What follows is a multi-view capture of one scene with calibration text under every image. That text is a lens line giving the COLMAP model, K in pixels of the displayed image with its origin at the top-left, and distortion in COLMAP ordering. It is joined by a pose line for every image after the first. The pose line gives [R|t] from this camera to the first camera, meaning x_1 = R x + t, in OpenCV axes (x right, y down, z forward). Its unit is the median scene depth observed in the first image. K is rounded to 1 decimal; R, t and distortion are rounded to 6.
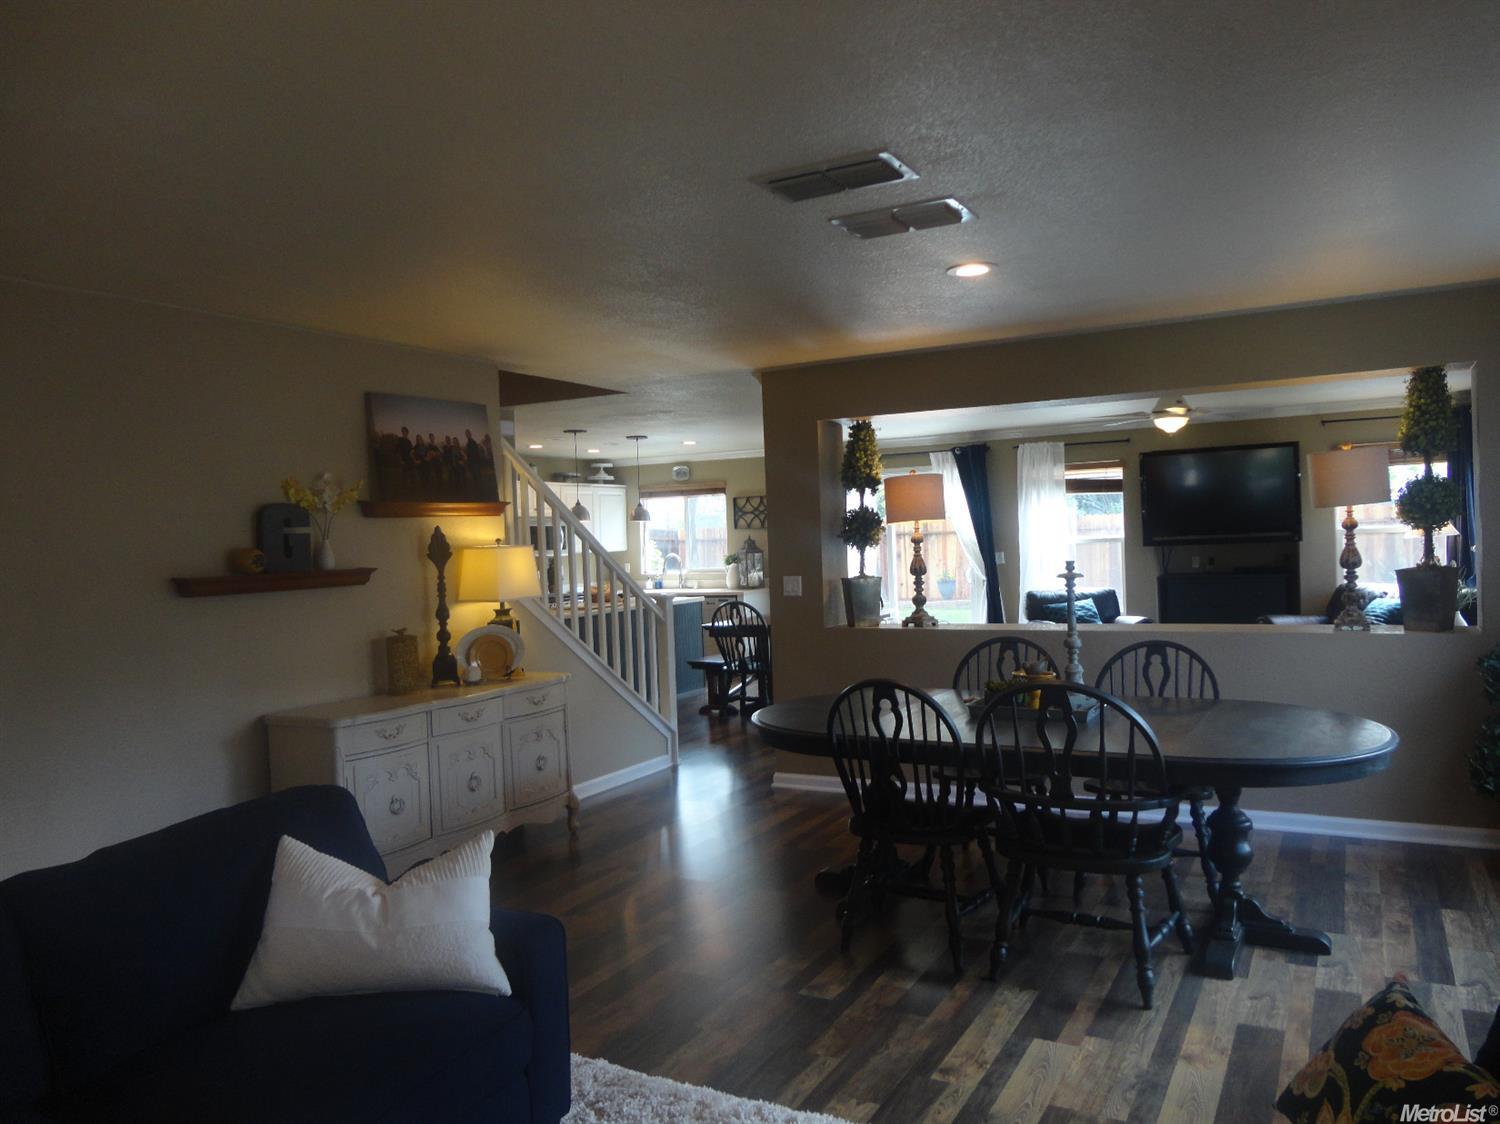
lens RADIAL K [[1119.9, 0, 749.9], [0, 1119.9, 572.3], [0, 0, 1]] dist [0.023830, 0.001303]
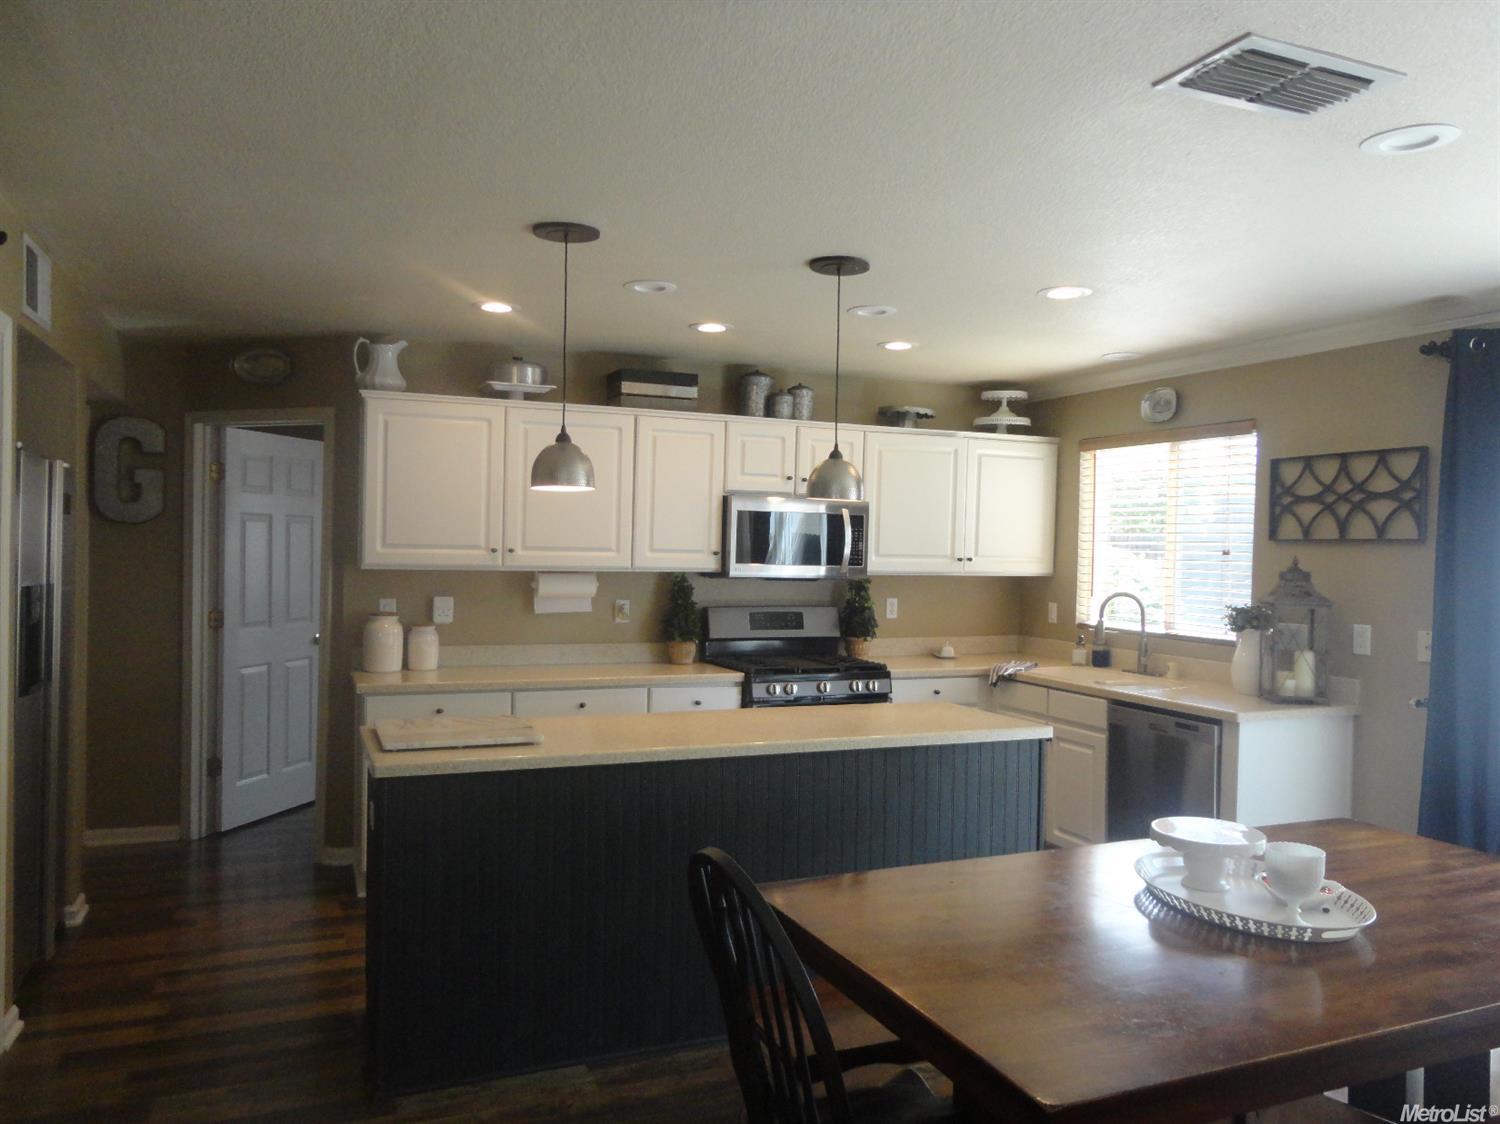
lens RADIAL K [[1119.9, 0, 745.8], [0, 1119.9, 548.9], [0, 0, 1]] dist [0.023830, 0.001303]
pose [[0.788295, 0.046163, -0.613563, 0.080032], [-0.044399, 0.998850, 0.018109, -0.033059], [0.613693, 0.012966, 0.789438, 0.549839]]
